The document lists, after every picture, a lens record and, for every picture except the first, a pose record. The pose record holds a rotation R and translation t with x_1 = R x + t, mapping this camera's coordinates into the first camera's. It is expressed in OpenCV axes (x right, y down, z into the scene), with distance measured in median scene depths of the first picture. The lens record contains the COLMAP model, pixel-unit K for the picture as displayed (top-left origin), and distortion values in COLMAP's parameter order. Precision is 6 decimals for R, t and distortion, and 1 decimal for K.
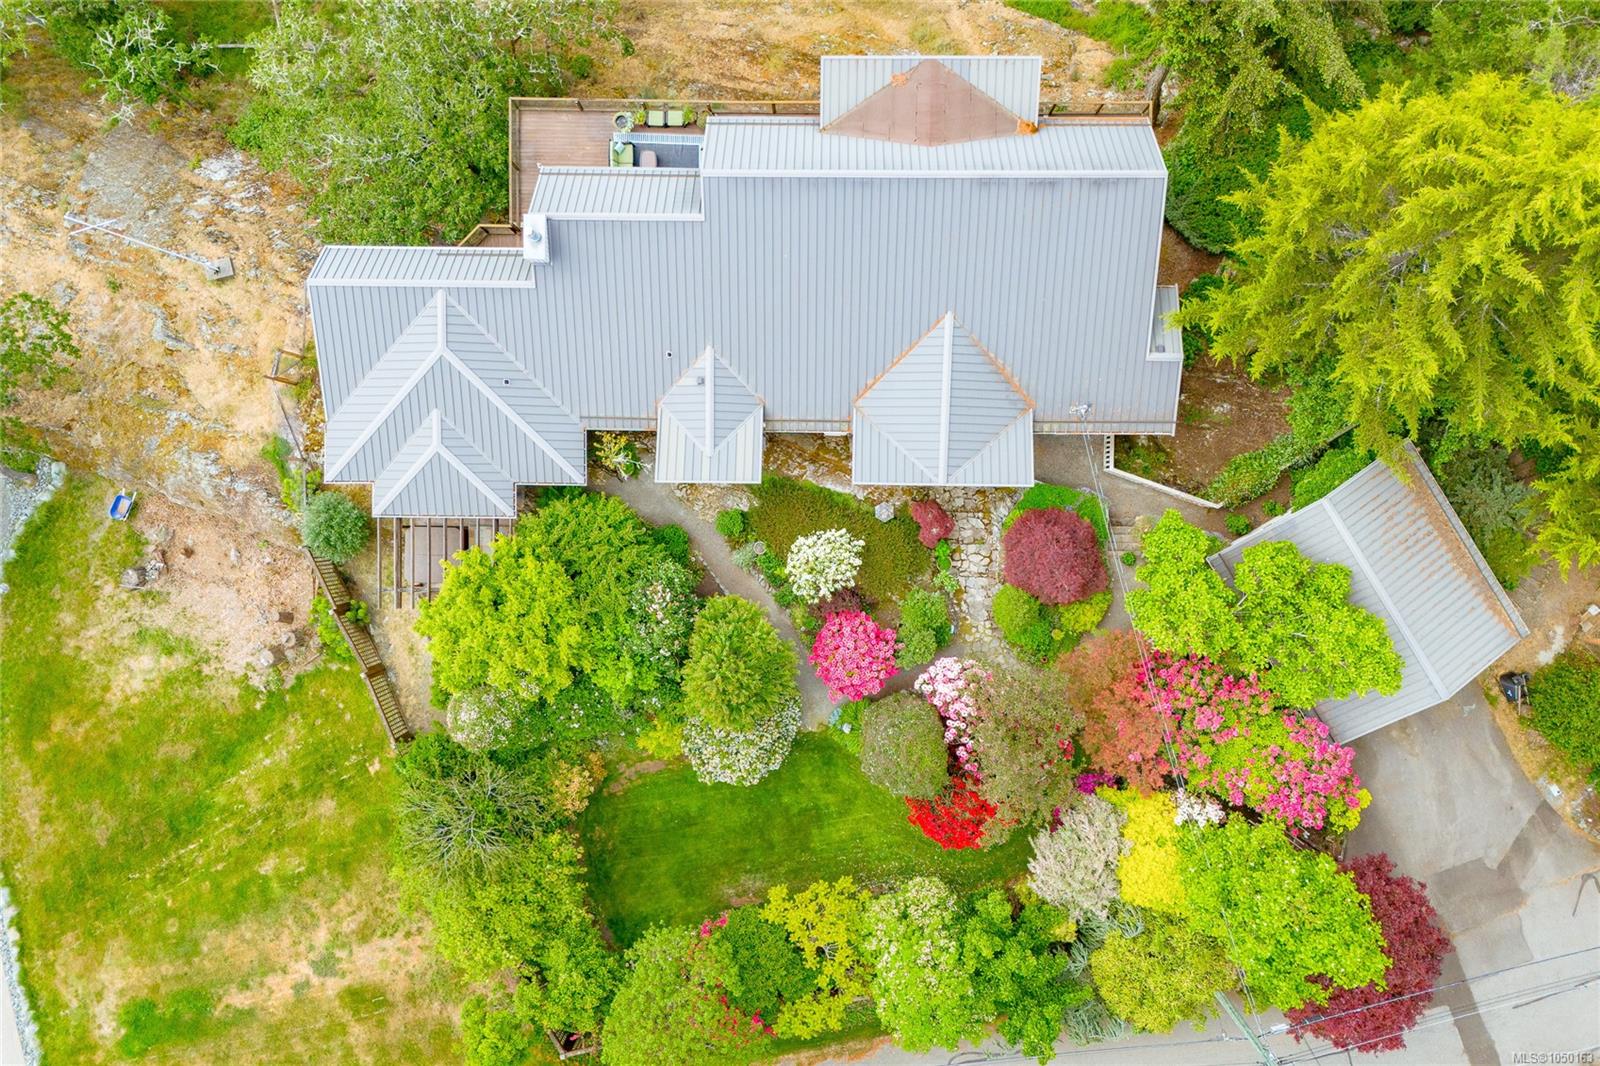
lens RADIAL K [[1243.1, 0, 802.1], [0, 1243.1, 487.4], [0, 0, 1]] dist [0.103055, -0.107385]
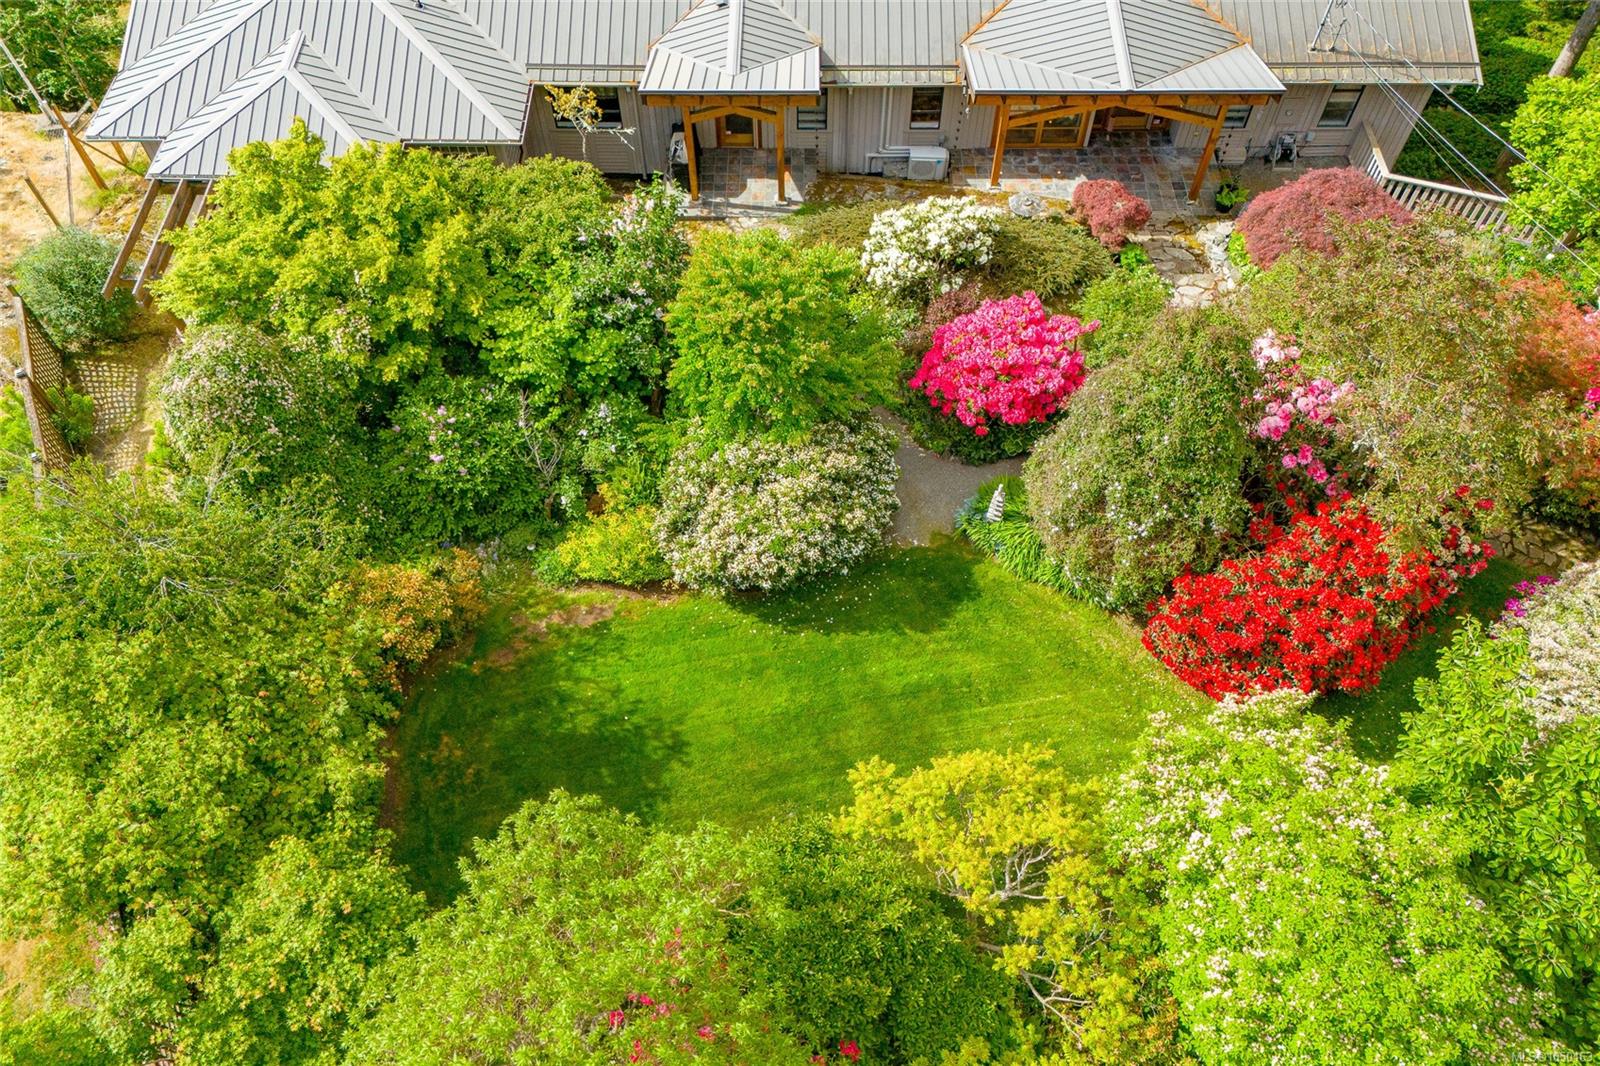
lens RADIAL K [[1243.1, 0, 802.1], [0, 1243.1, 487.4], [0, 0, 1]] dist [0.103055, -0.107385]
pose [[0.999897, 0.006781, 0.012684, -0.046600], [0.002583, 0.782880, -0.622167, 0.508571], [-0.014149, 0.622135, 0.782782, 0.640030]]
